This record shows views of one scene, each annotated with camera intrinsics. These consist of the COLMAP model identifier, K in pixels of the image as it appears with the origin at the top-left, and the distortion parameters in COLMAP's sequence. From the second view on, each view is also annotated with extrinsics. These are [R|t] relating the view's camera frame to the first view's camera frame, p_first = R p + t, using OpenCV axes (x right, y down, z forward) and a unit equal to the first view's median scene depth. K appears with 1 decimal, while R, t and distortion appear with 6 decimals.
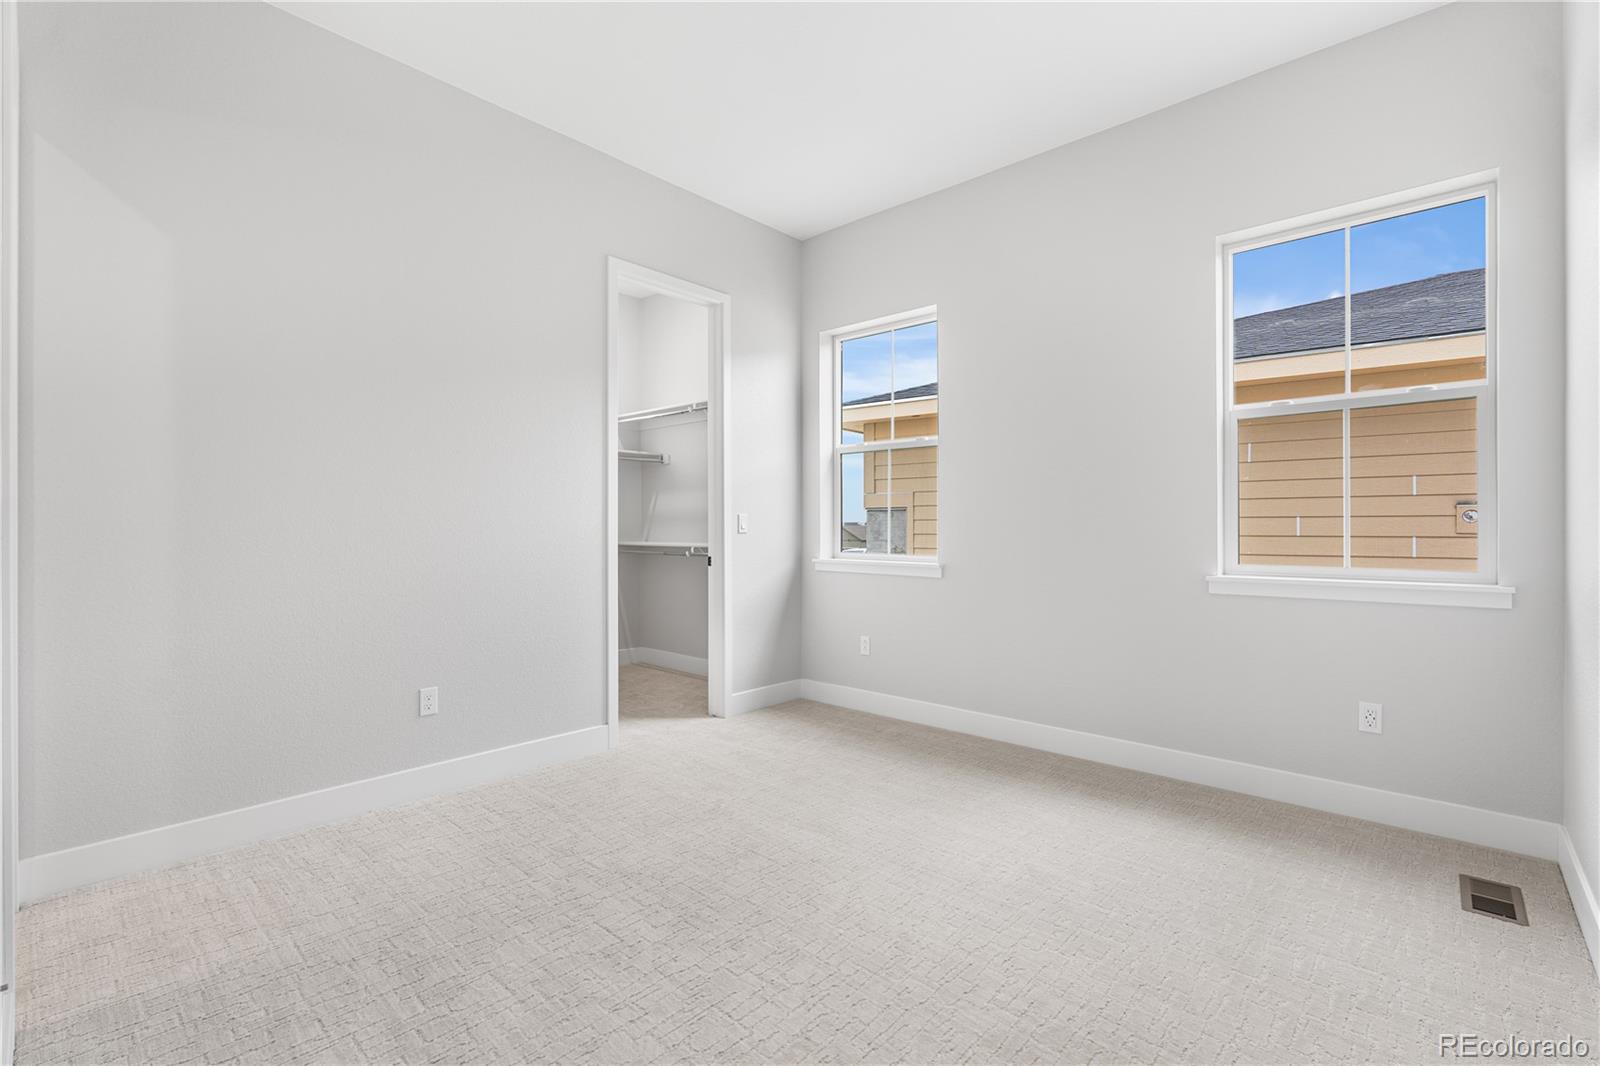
lens RADIAL K [[680.8, 0, 800.0], [0, 680.8, 533.0], [0, 0, 1]] dist [-0.000773, -0.000328]
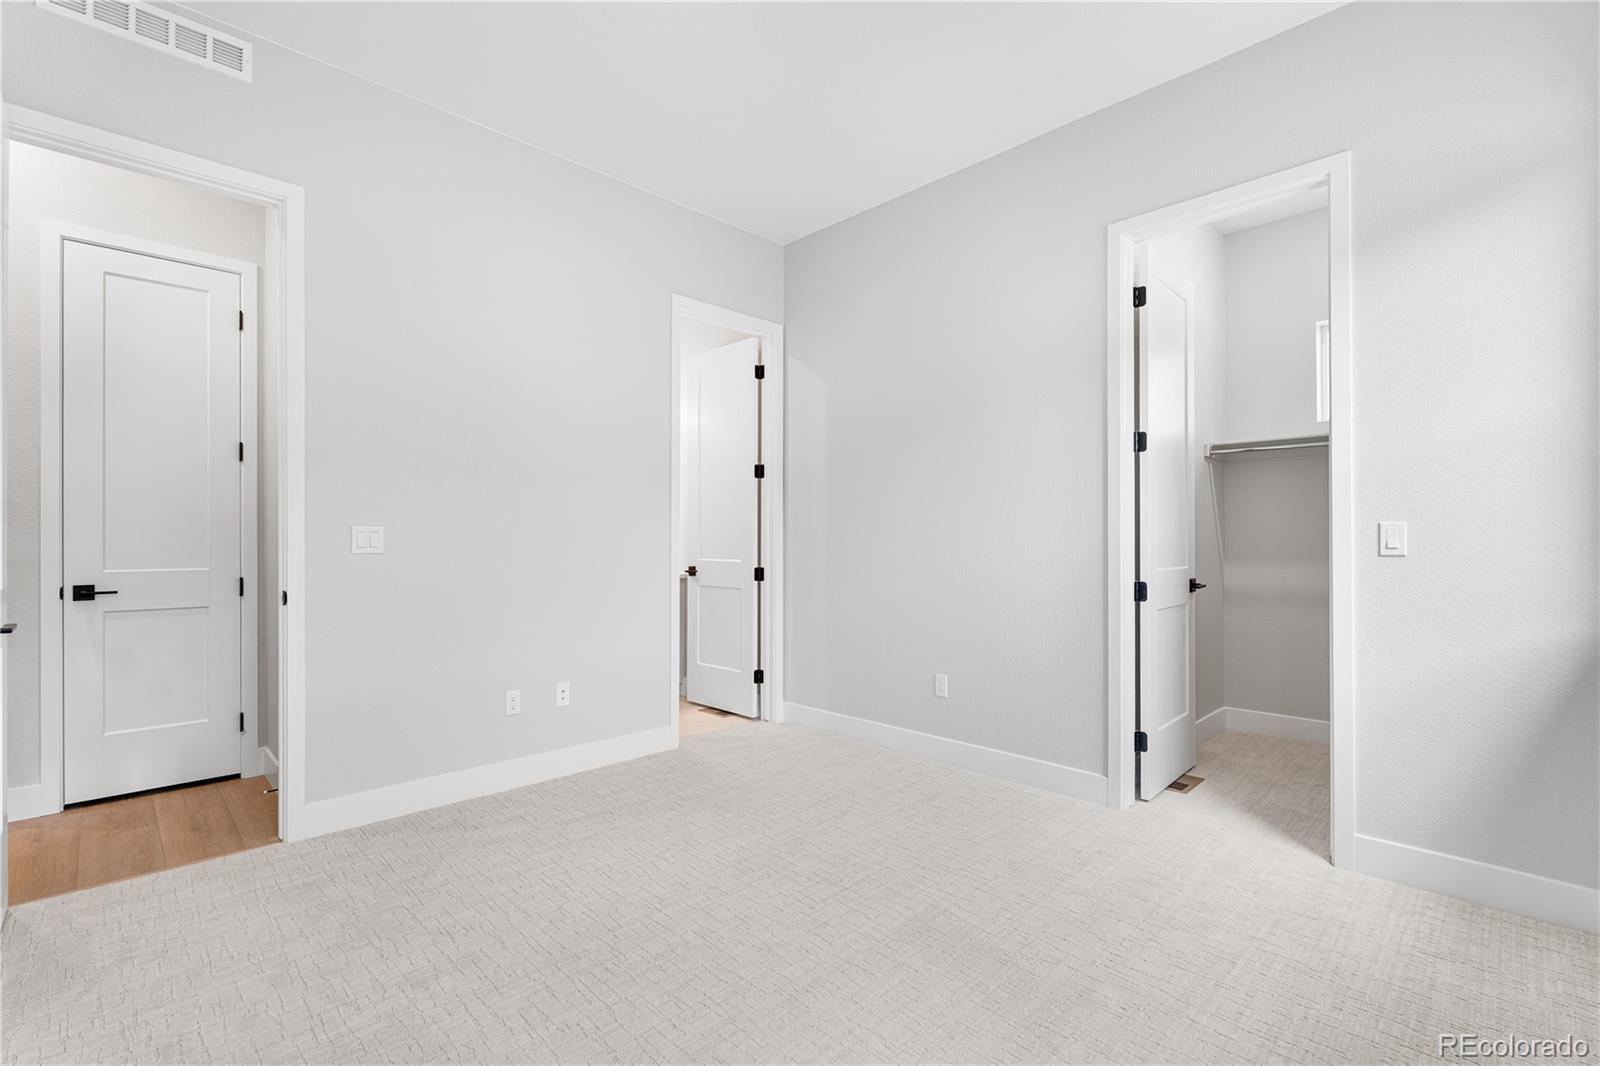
lens RADIAL K [[711.9, 0, 800.0], [0, 711.9, 533.0], [0, 0, 1]] dist [-0.000828, -0.000277]
pose [[-0.035013, -0.005758, -0.999370, 0.664194], [-0.004344, 0.999975, -0.005609, -0.017898], [0.999377, 0.004145, -0.035037, 0.695367]]
